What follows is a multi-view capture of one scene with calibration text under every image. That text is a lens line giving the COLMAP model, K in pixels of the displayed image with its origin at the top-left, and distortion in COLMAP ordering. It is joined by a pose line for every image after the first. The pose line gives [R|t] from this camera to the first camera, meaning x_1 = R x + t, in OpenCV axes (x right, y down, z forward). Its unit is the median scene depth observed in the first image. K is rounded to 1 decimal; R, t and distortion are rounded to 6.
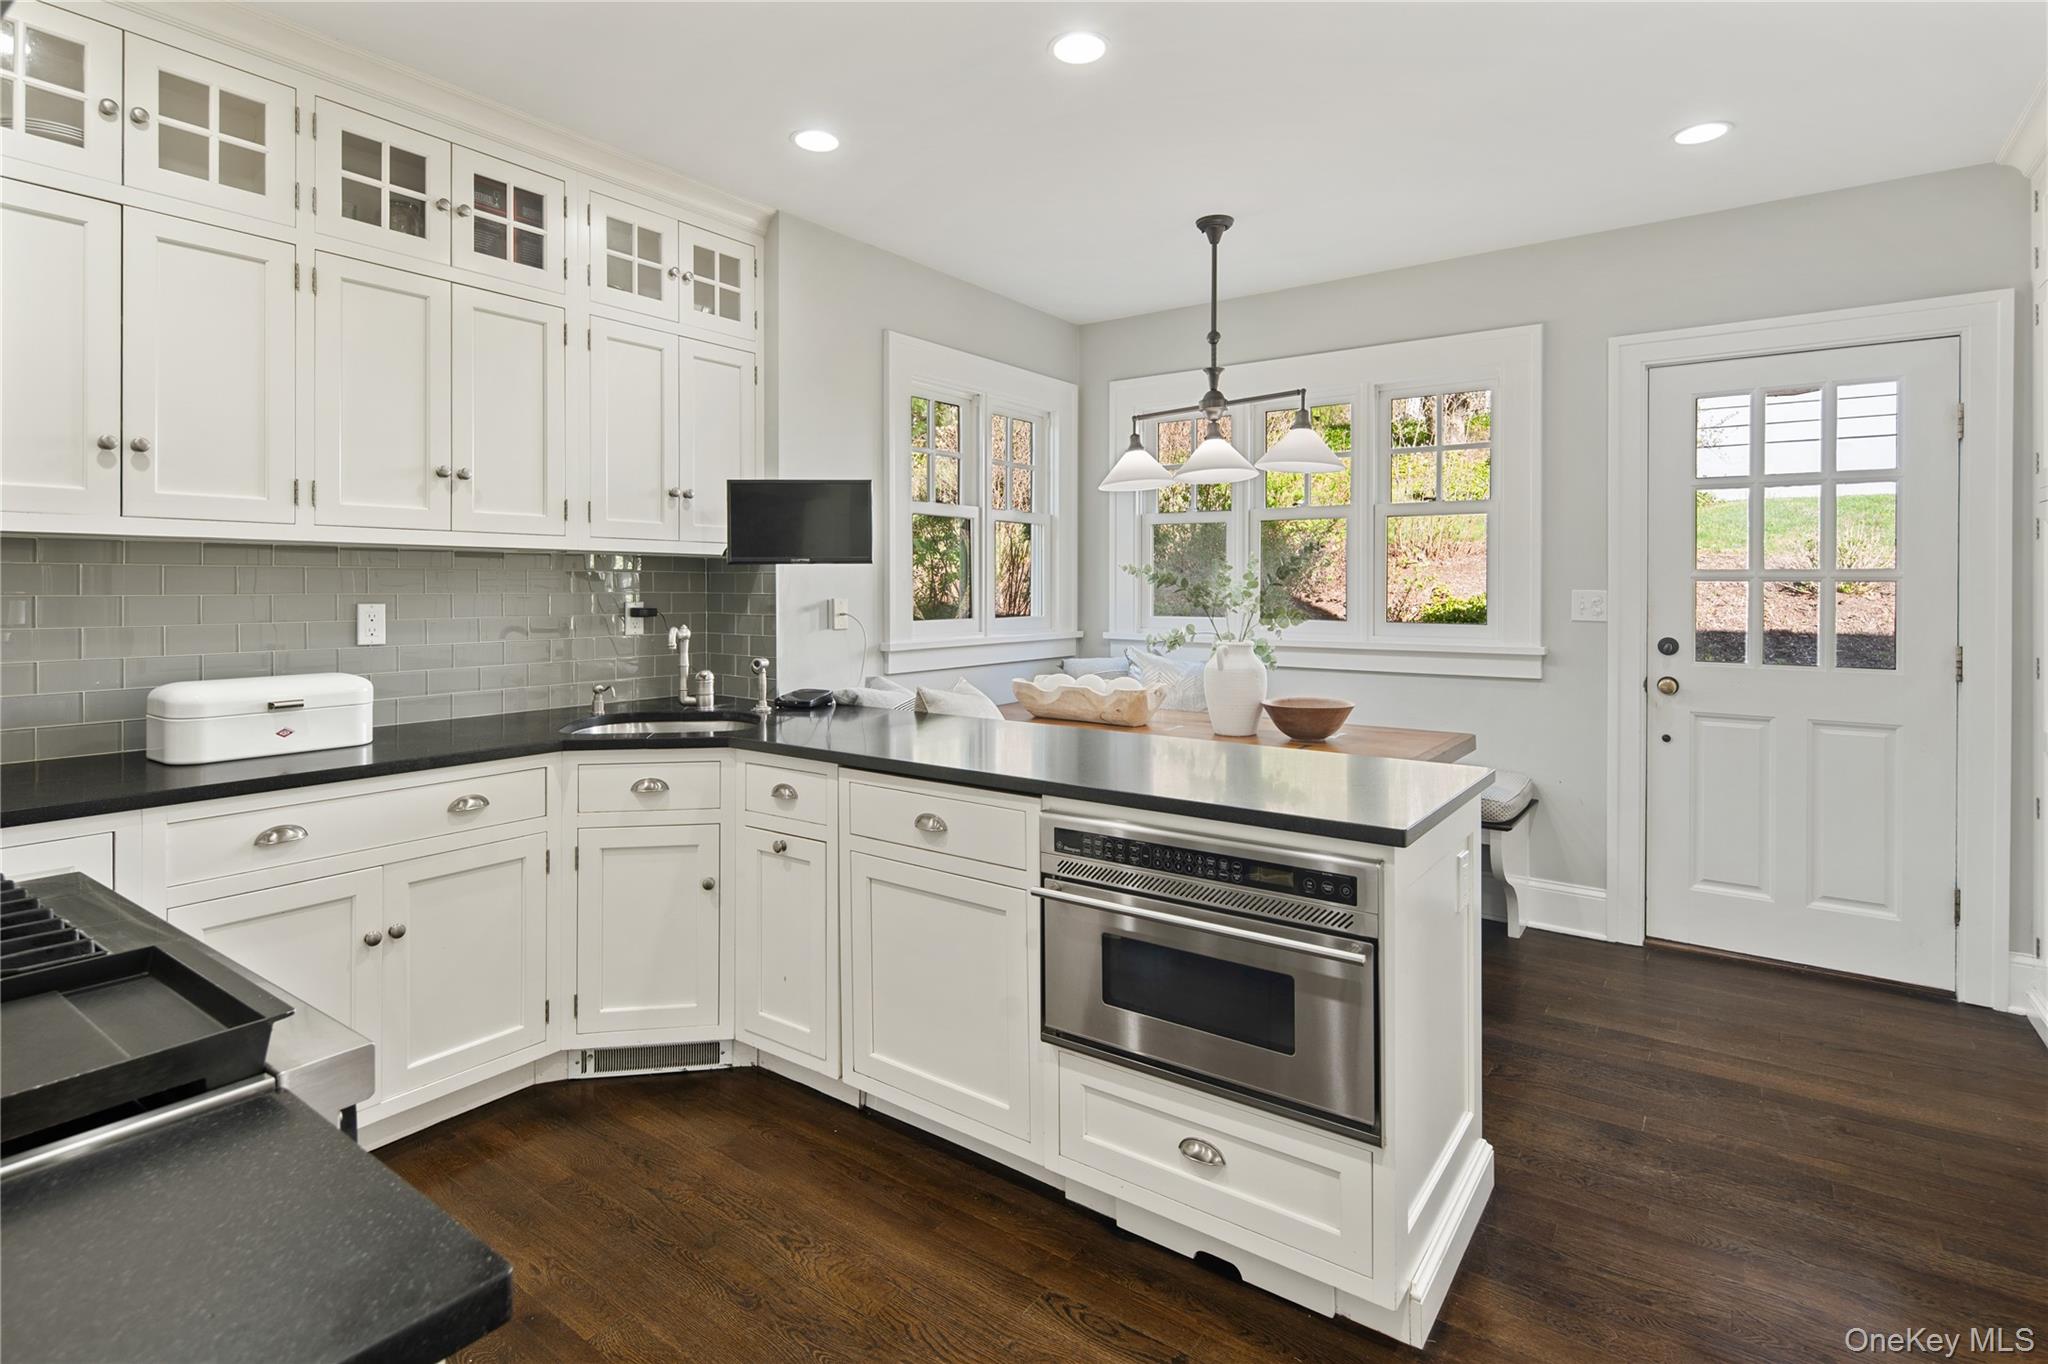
lens RADIAL K [[1014.4, 0, 1030.7], [0, 1014.4, 586.1], [0, 0, 1]] dist [-0.000427, -0.000981]
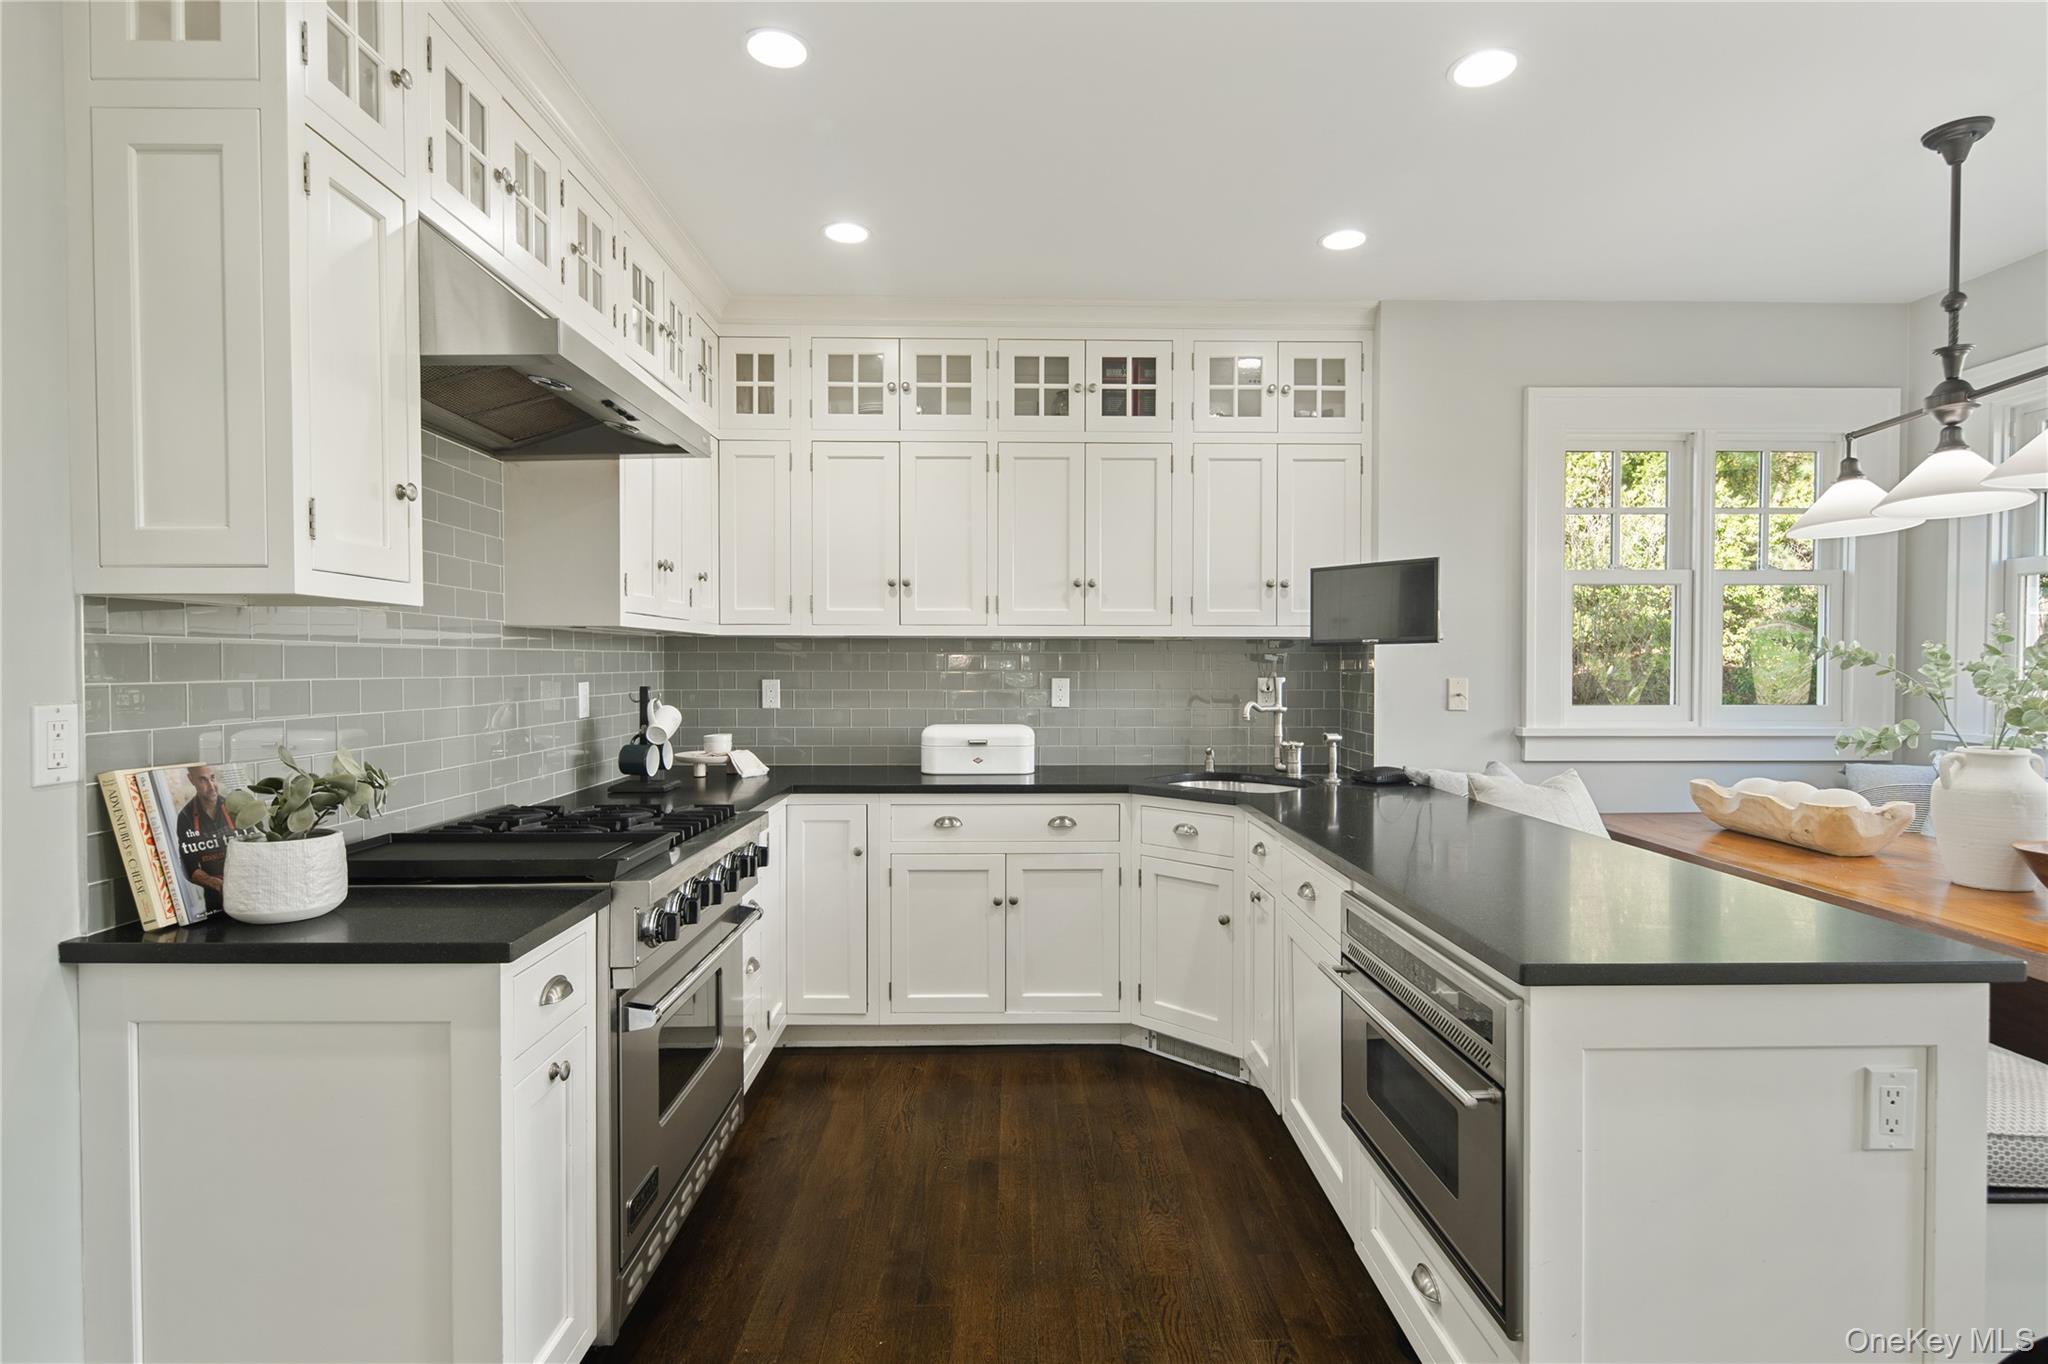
lens RADIAL K [[1018.1, 0, 1024.0], [0, 1018.1, 682.0], [0, 0, 1]] dist [0.001269, -0.000509]
pose [[0.595395, 0.013403, -0.803321, 0.416283], [0.000407, 0.999856, 0.016984, -0.001346], [0.803433, -0.010439, 0.595304, 0.099201]]
